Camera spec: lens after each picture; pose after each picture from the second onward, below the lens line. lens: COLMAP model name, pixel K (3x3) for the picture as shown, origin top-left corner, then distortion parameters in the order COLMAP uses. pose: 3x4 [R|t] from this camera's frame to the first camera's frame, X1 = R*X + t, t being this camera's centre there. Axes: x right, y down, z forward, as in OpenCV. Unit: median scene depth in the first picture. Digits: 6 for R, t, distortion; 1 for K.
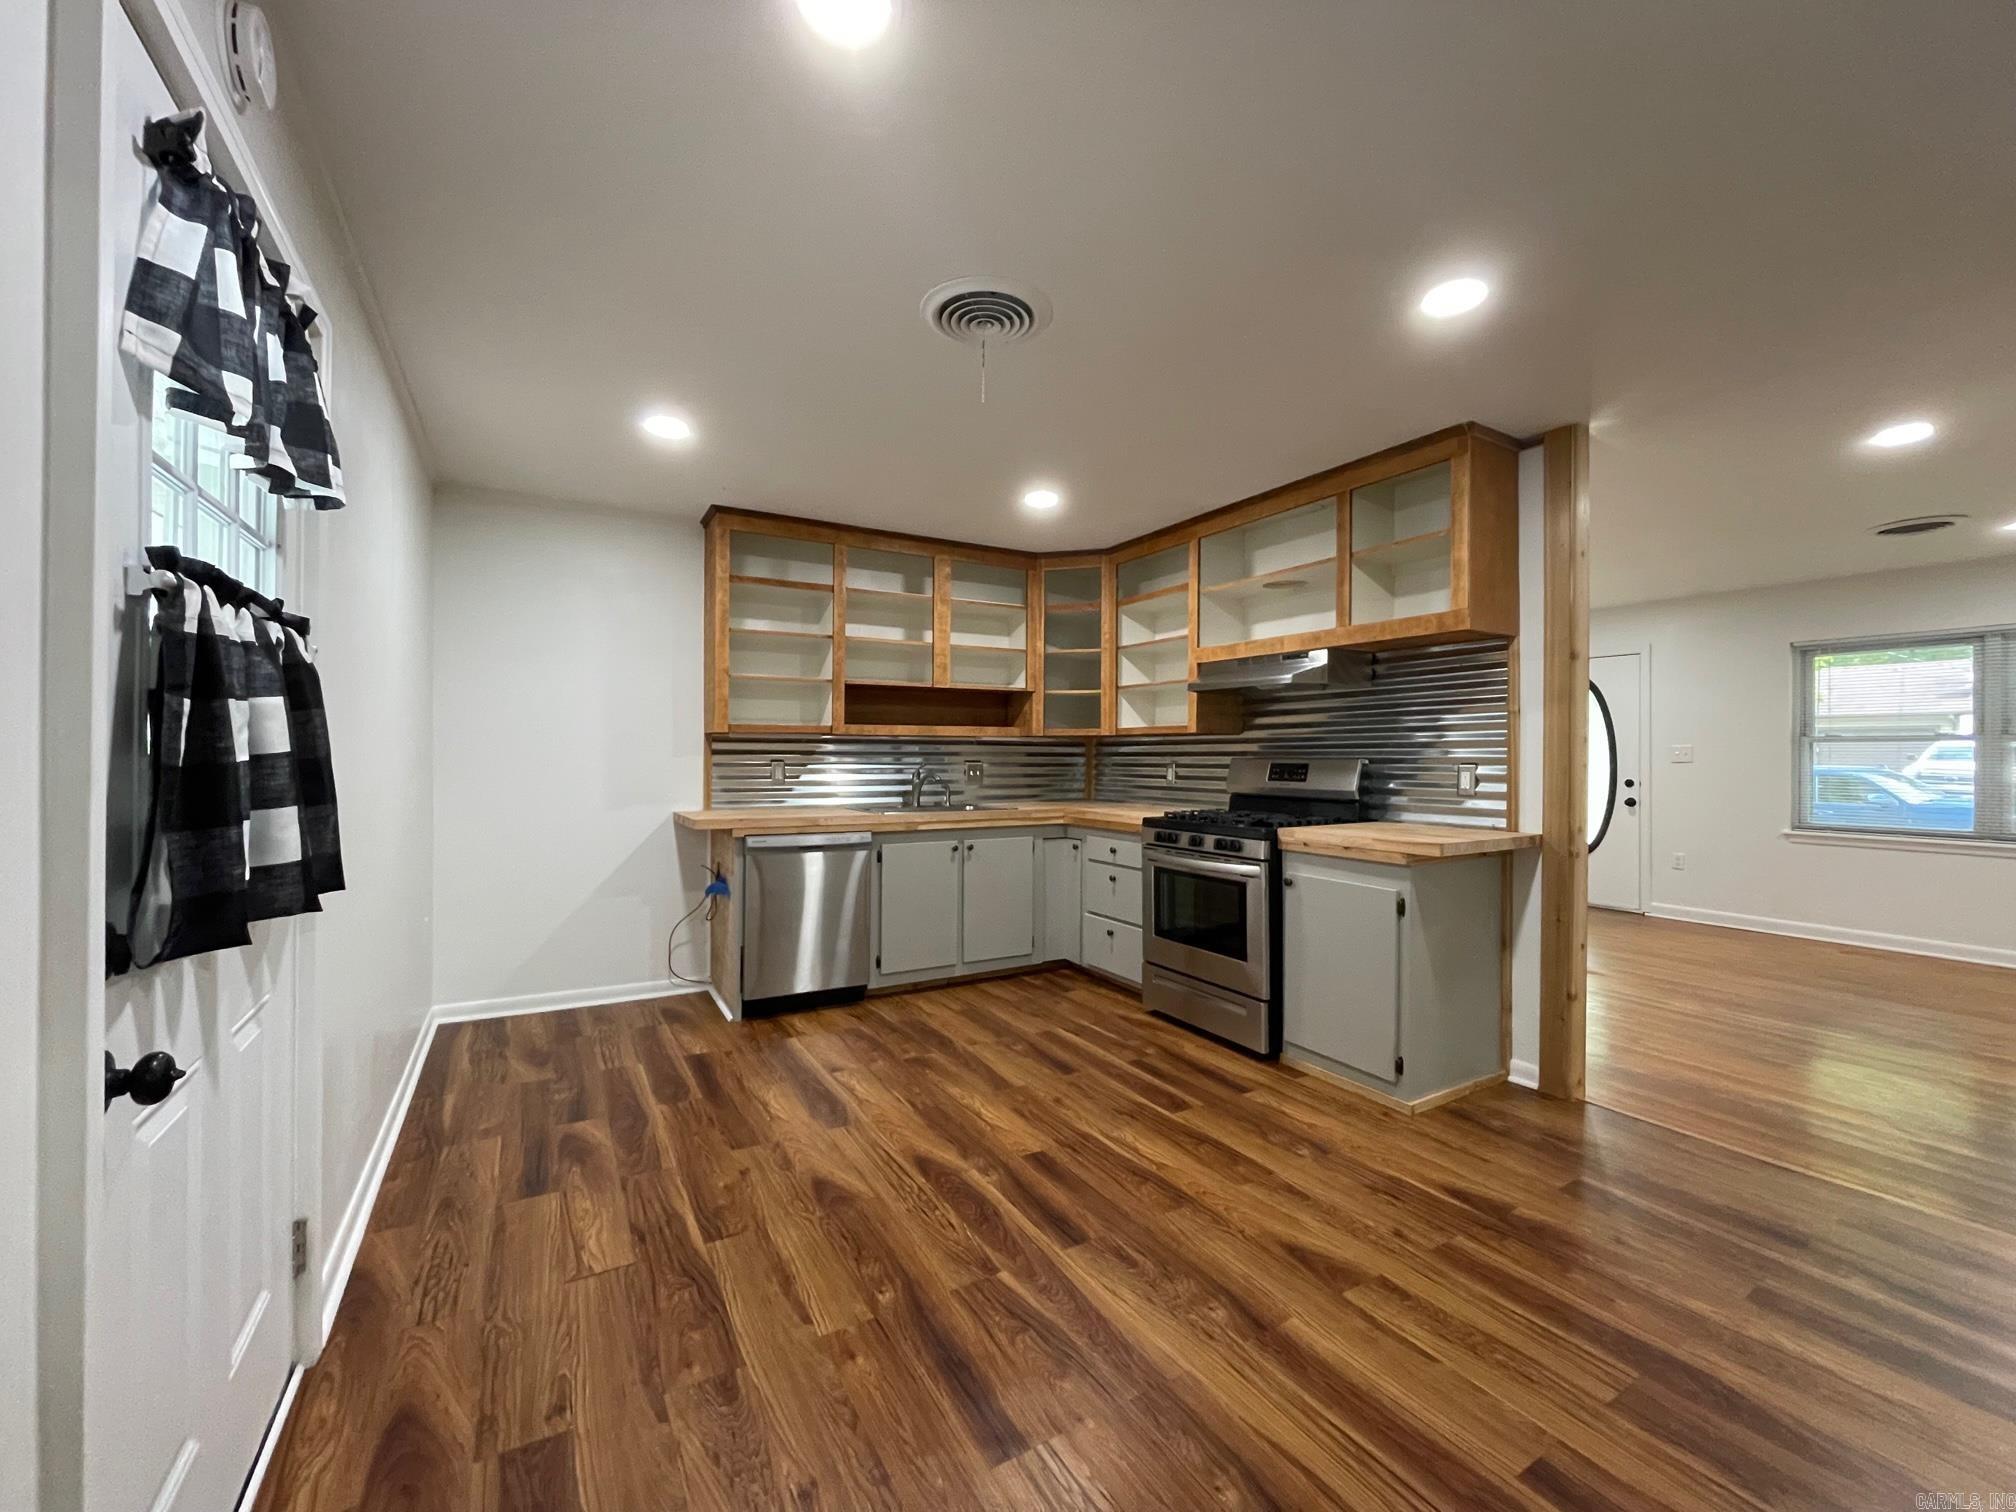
lens RADIAL K [[815.8, 0, 1008.7], [0, 815.8, 752.6], [0, 0, 1]] dist [-0.002091, 0.000043]
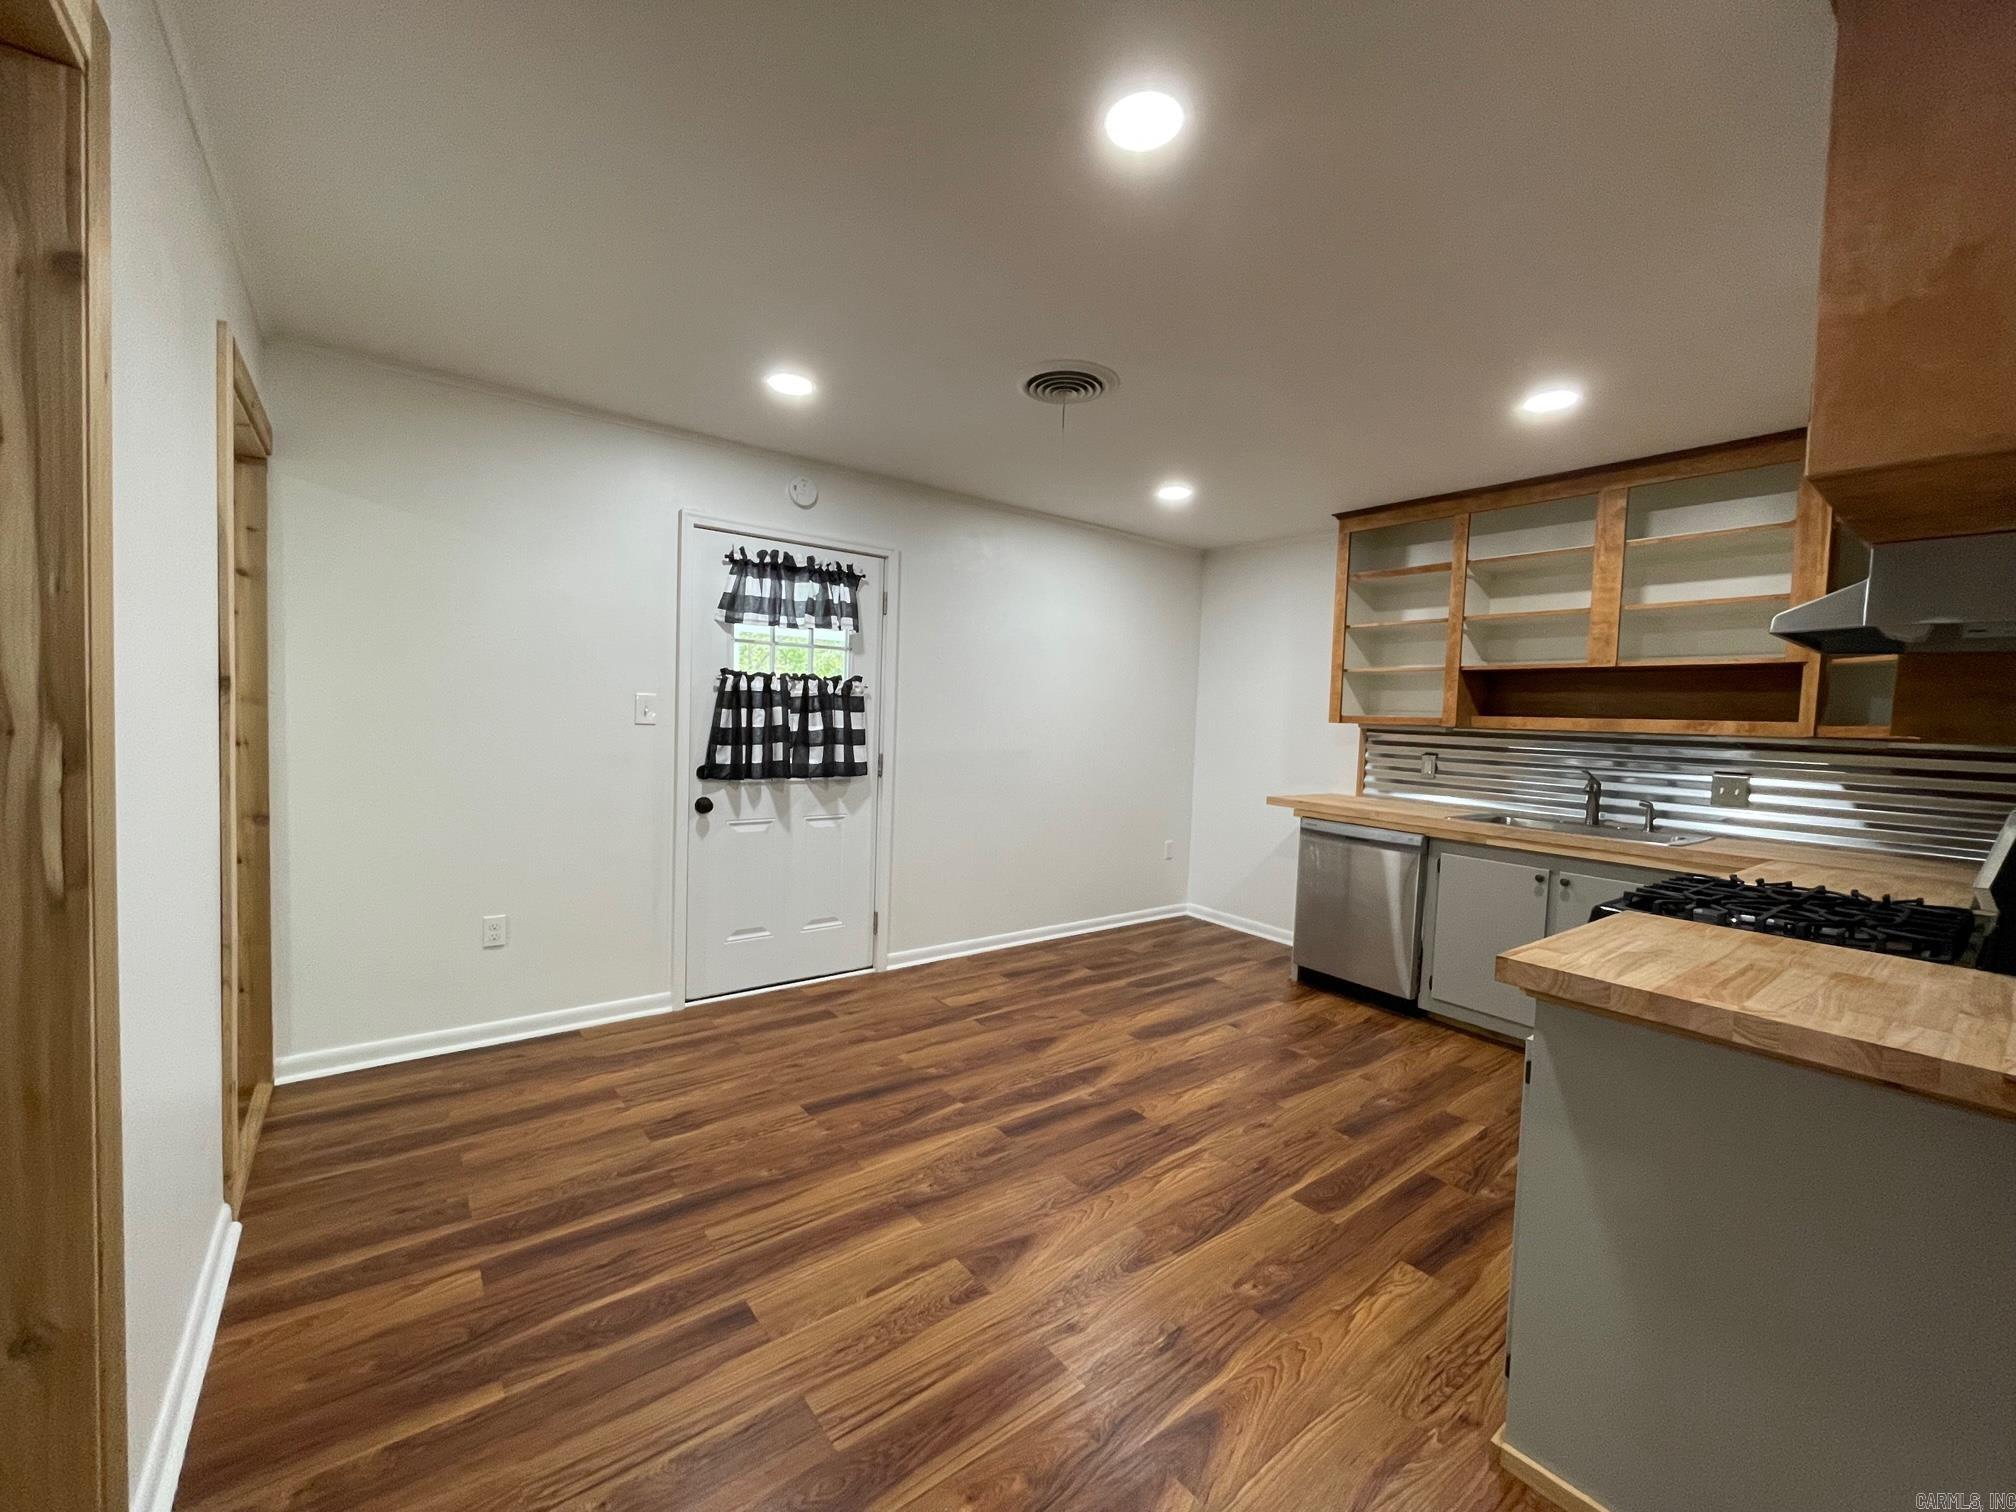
lens RADIAL K [[815.8, 0, 1006.4], [0, 815.8, 758.5], [0, 0, 1]] dist [-0.002091, 0.000043]
pose [[0.127943, 0.054046, -0.990308, 1.061790], [-0.034740, 0.998146, 0.049986, -0.027713], [0.991173, 0.028008, 0.129583, 0.676490]]
